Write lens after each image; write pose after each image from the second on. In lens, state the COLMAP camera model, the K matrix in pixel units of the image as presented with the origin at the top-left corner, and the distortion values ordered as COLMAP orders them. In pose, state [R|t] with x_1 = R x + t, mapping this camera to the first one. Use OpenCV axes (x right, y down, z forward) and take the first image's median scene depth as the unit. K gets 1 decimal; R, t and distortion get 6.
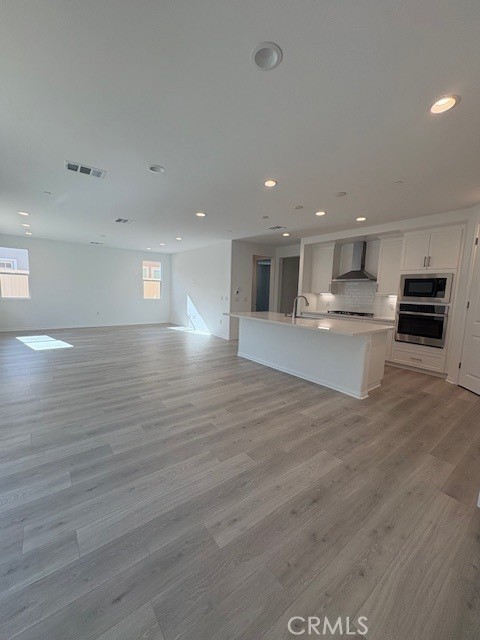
lens RADIAL K [[255.3, 0, 241.4], [0, 255.3, 319.5], [0, 0, 1]] dist [0.001585, 0.000681]
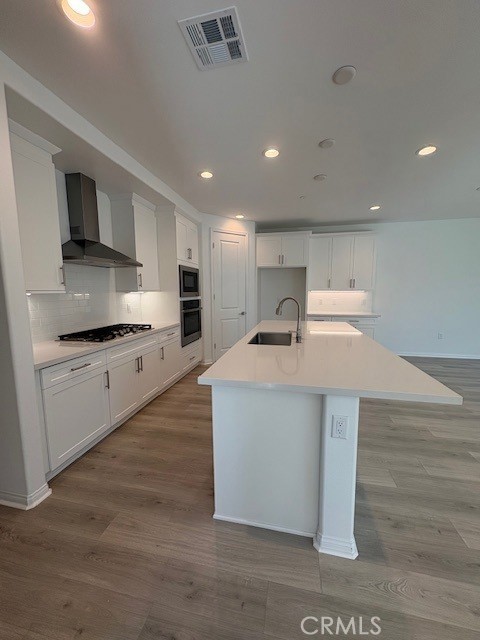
lens RADIAL K [[255.3, 0, 239.4], [0, 255.3, 319.1], [0, 0, 1]] dist [0.001585, 0.000681]
pose [[-0.640431, -0.126319, 0.757556, -0.147013], [0.076467, 0.970993, 0.226553, -0.226511], [-0.764199, 0.203020, -0.612195, 1.733912]]
